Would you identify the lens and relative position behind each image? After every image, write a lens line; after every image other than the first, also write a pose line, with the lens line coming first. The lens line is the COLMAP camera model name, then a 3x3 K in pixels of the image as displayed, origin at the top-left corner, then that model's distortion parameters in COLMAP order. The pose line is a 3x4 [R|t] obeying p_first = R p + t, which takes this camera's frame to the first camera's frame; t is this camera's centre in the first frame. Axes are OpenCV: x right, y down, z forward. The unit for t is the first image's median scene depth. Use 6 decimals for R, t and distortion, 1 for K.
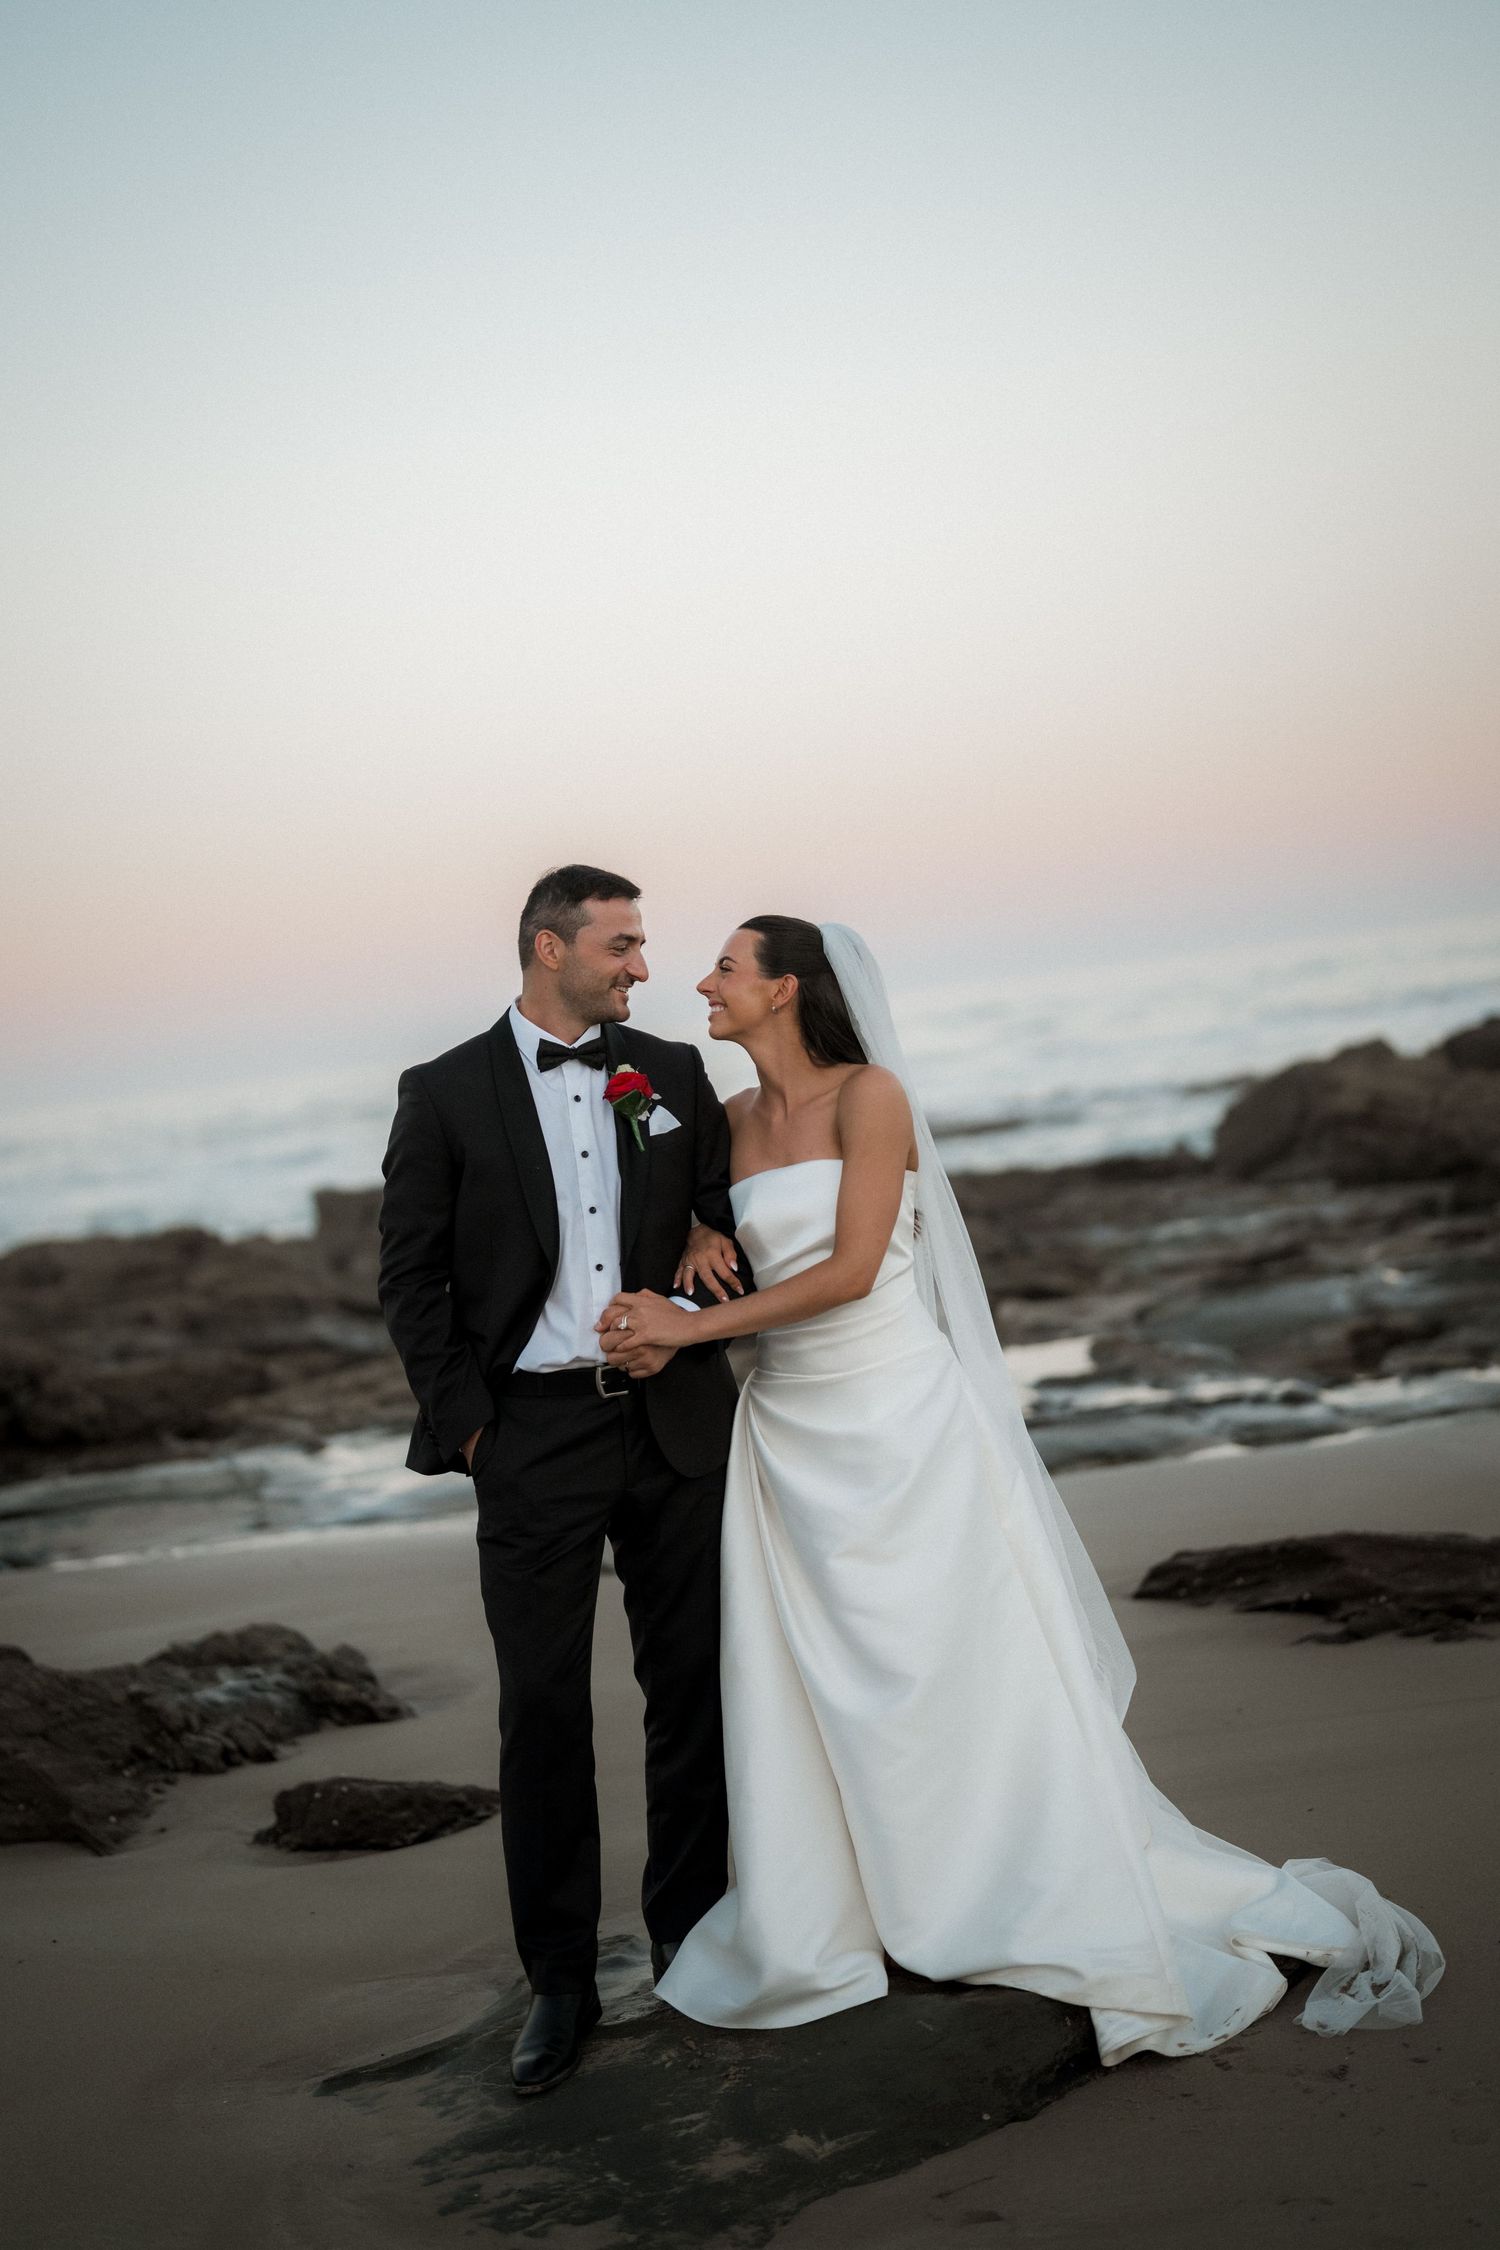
lens RADIAL K [[3328.9, 0, 750.0], [0, 3328.9, 1125.0], [0, 0, 1]] dist [-0.023313, 1.011654]
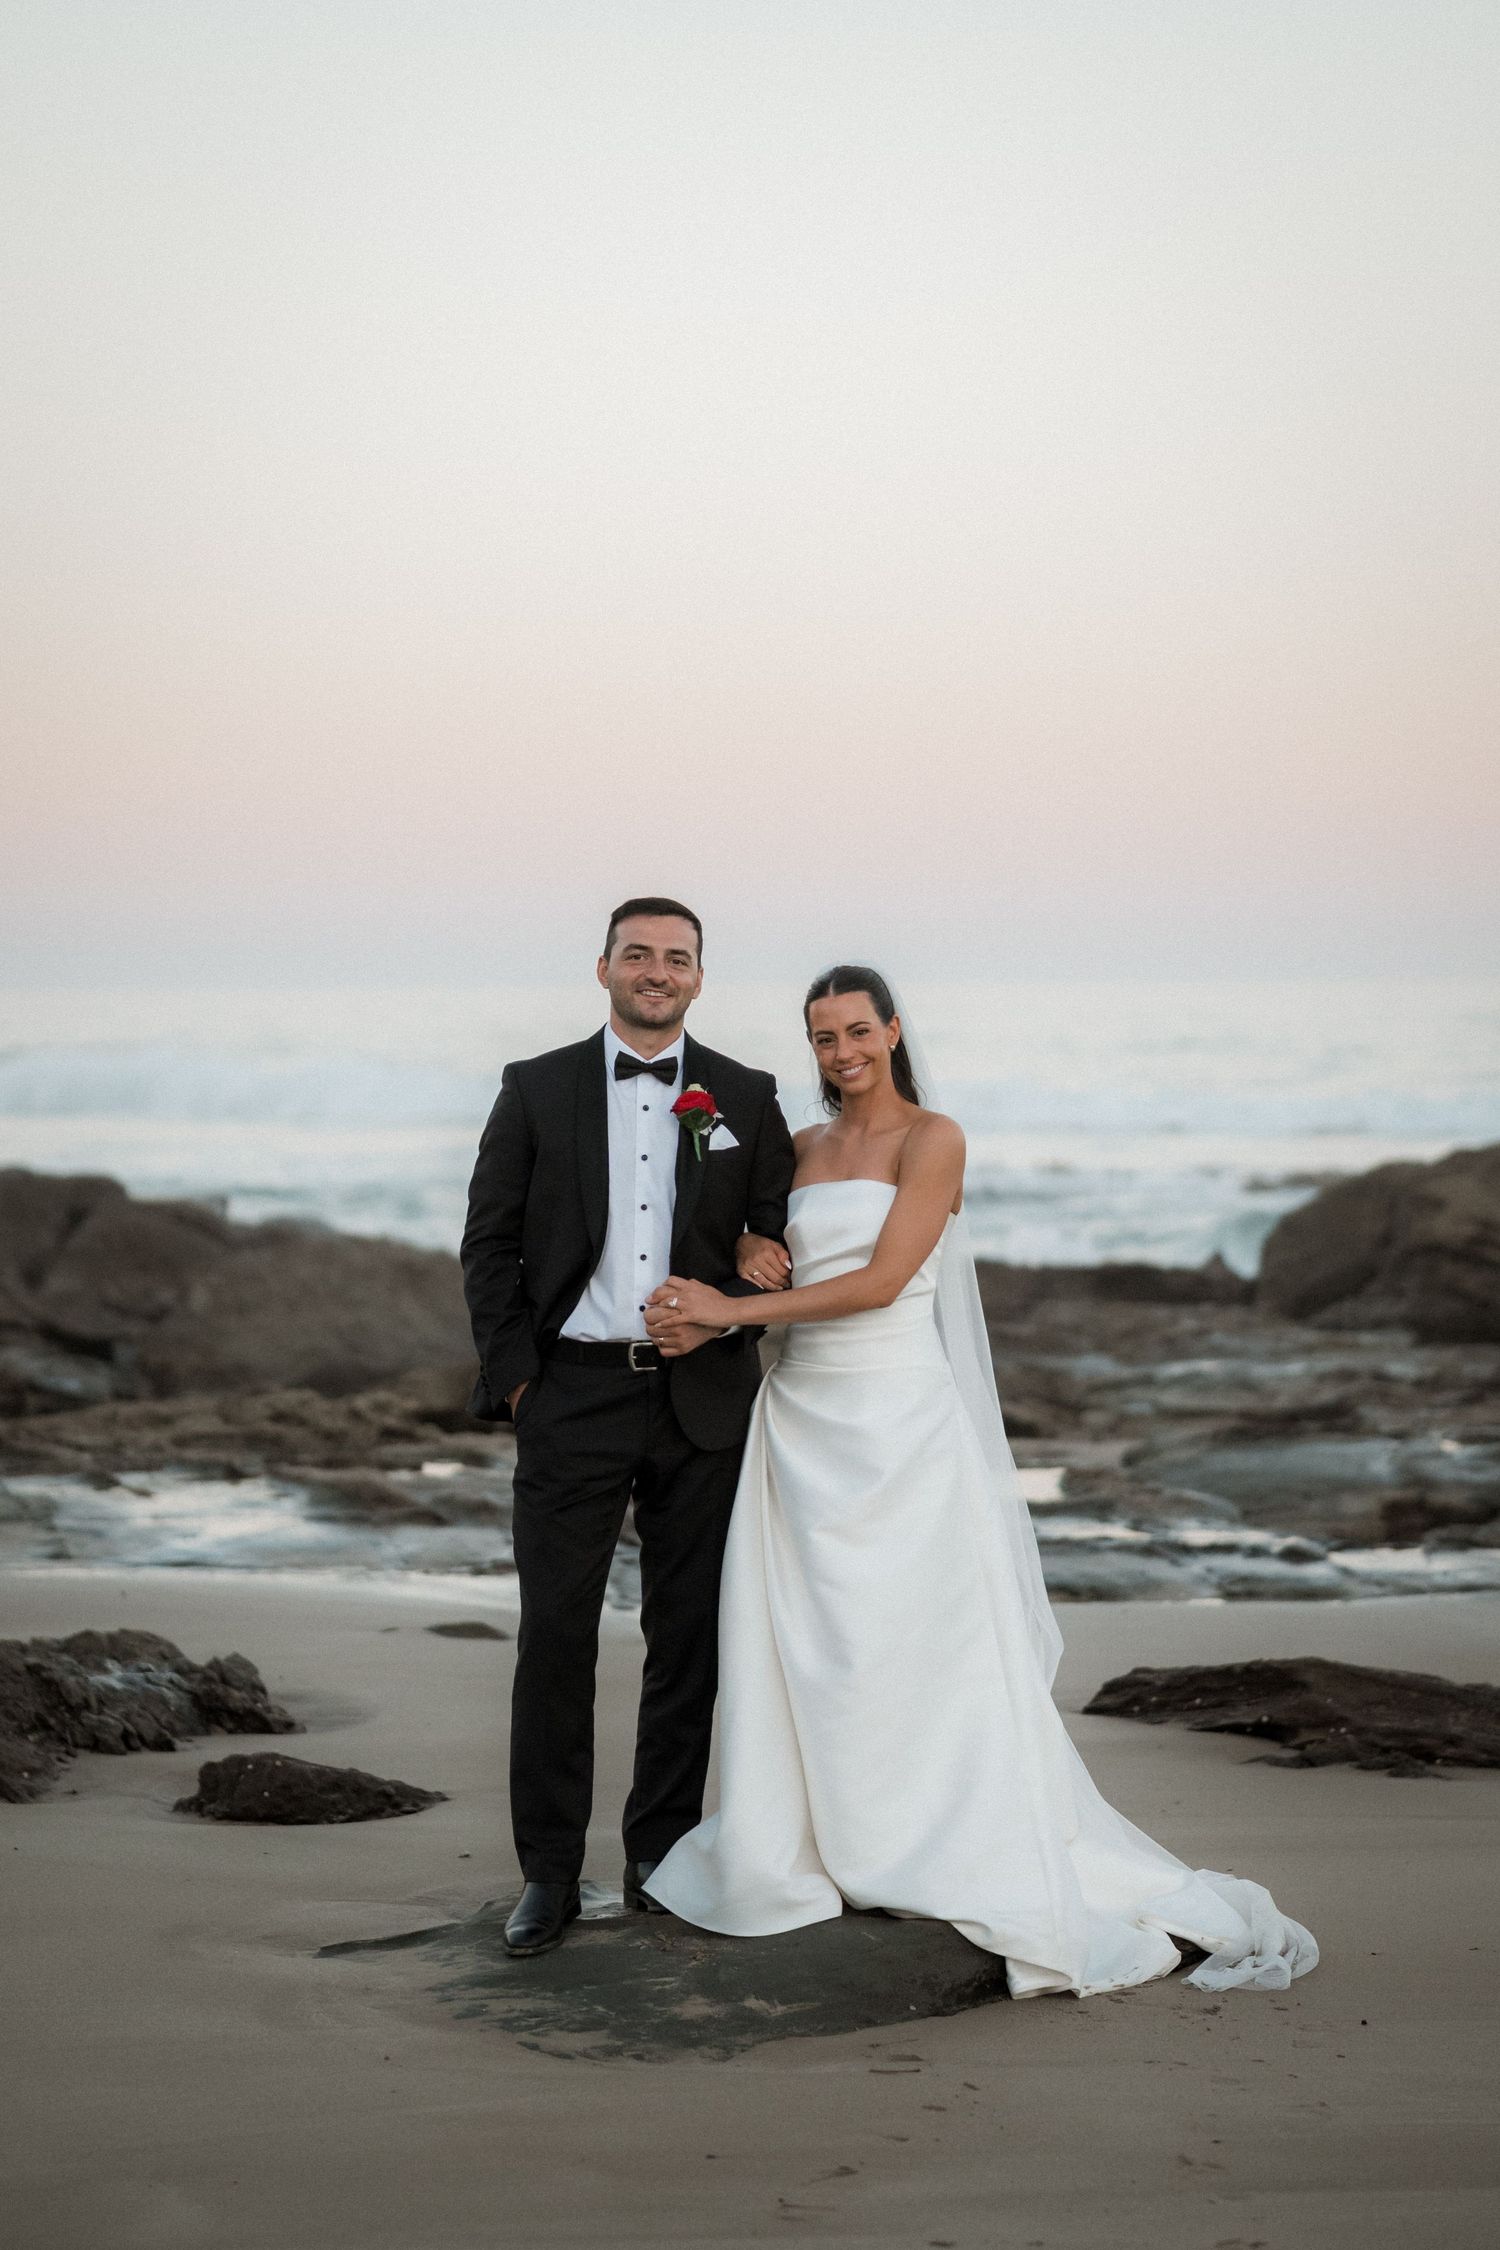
lens RADIAL K [[4774.8, 0, 750.0], [0, 4774.8, 1125.0], [0, 0, 1]] dist [0.082686, 0.051841]
pose [[0.991847, 0.124243, 0.028357, -0.040095], [-0.123998, 0.992230, -0.010254, 0.006226], [-0.029411, 0.006654, 0.999545, -0.378393]]
